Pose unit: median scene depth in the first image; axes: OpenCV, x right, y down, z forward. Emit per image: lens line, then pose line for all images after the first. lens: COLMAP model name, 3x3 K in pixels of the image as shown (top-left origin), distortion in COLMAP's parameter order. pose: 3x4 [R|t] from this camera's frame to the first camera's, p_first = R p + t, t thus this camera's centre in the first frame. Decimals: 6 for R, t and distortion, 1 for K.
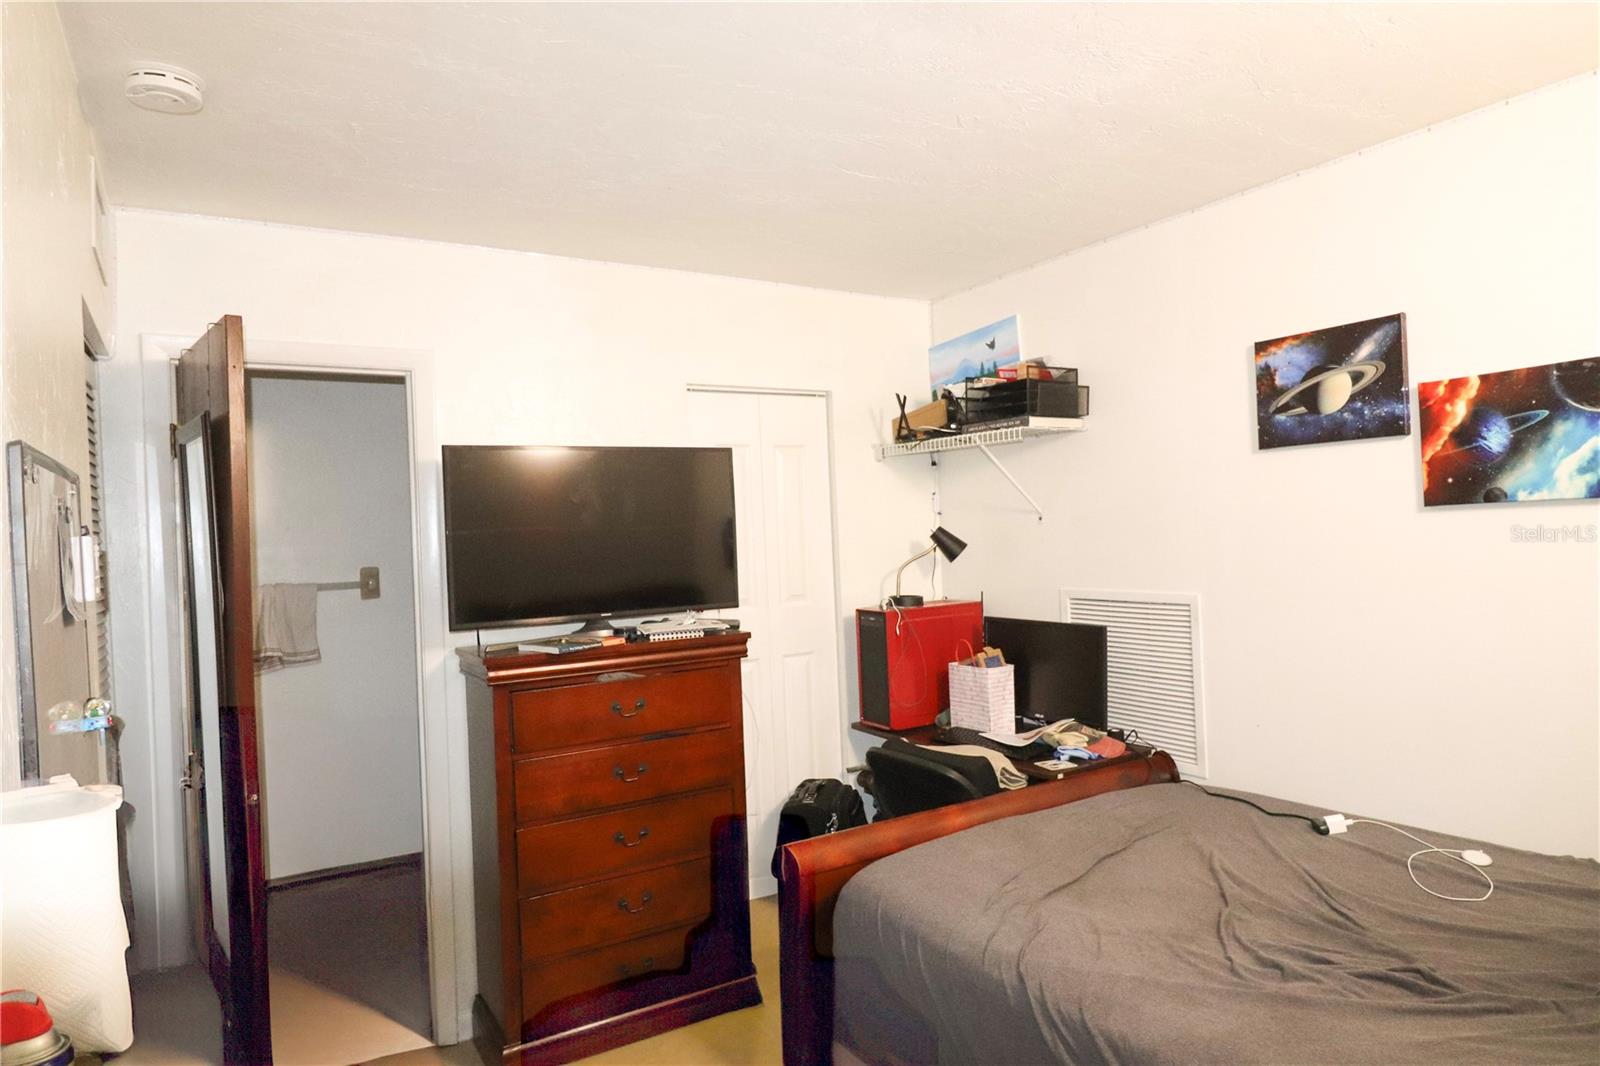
lens RADIAL K [[1000.6, 0, 799.4], [0, 1000.6, 532.0], [0, 0, 1]] dist [0.006740, 0.002496]
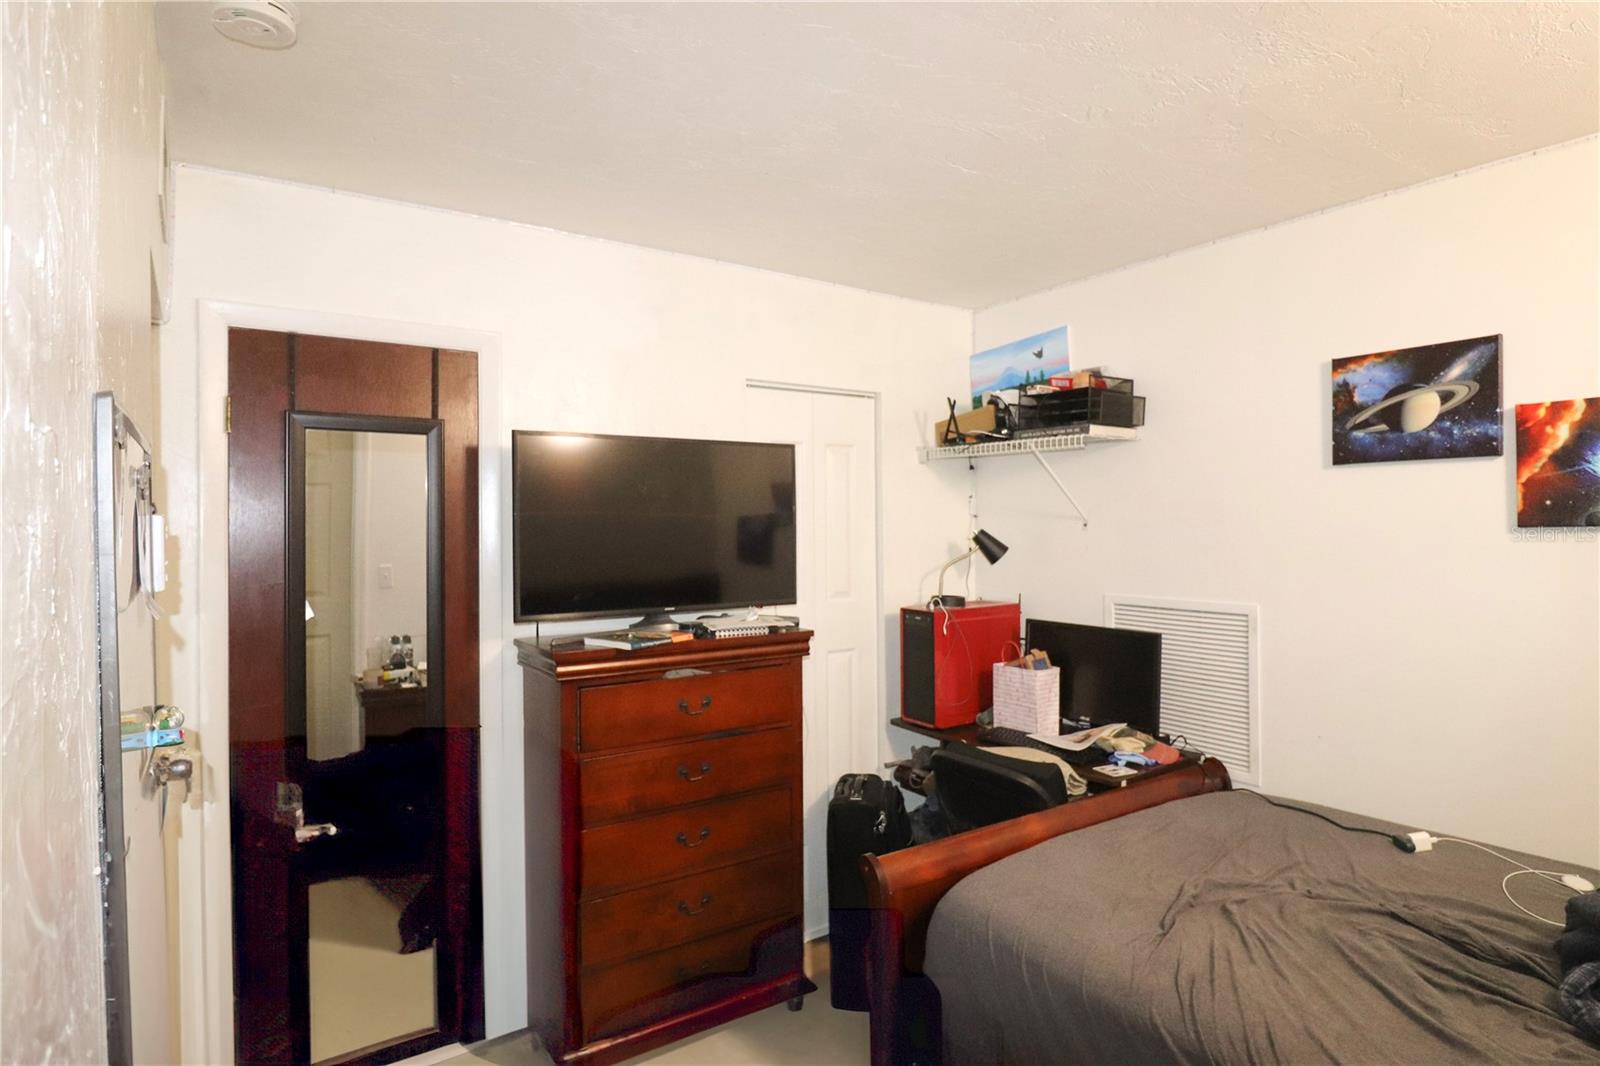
lens RADIAL K [[889.9, 0, 798.8], [0, 889.9, 526.6], [0, 0, 1]] dist [0.000626, -0.005251]
pose [[0.998024, 0.032734, 0.053632, -0.117931], [-0.032769, 0.999463, -0.000226, -0.002153], [-0.053611, -0.001532, 0.998561, 0.123476]]
